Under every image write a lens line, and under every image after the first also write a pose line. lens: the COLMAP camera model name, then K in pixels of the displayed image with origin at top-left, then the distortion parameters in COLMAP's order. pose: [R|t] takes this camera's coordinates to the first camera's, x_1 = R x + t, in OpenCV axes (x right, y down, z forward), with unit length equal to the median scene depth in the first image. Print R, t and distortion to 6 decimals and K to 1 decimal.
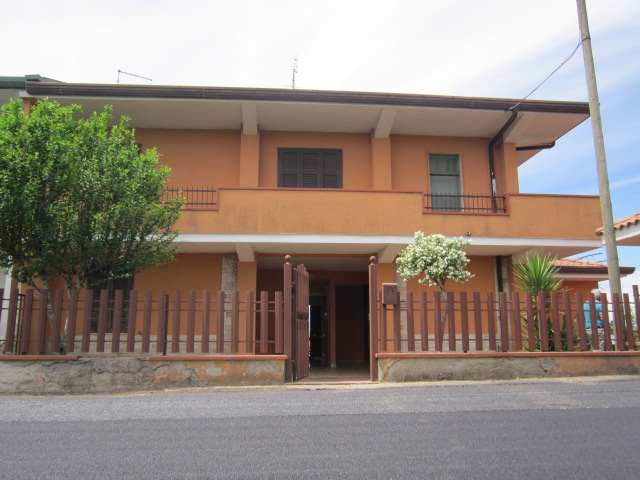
lens RADIAL K [[525.1, 0, 320.1], [0, 525.1, 239.1], [0, 0, 1]] dist [-0.037731, 0.006847]
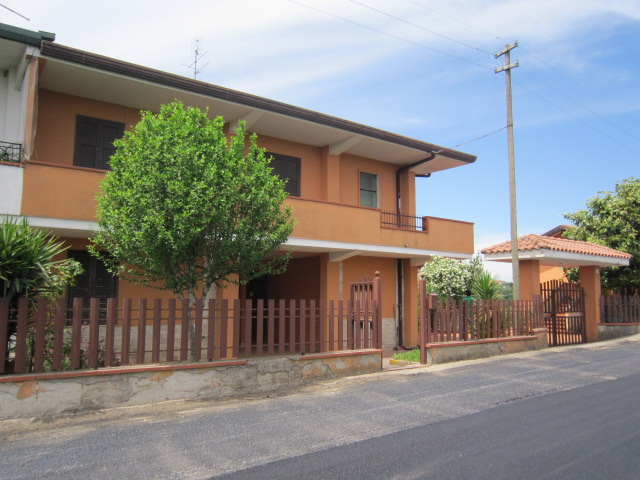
lens RADIAL K [[525.1, 0, 319.5], [0, 525.1, 240.9], [0, 0, 1]] dist [-0.037731, 0.006847]
pose [[0.842280, 0.063428, 0.535296, -0.856840], [-0.105791, 0.993191, 0.048776, -0.088205], [-0.528557, -0.097712, 0.843255, 0.006651]]
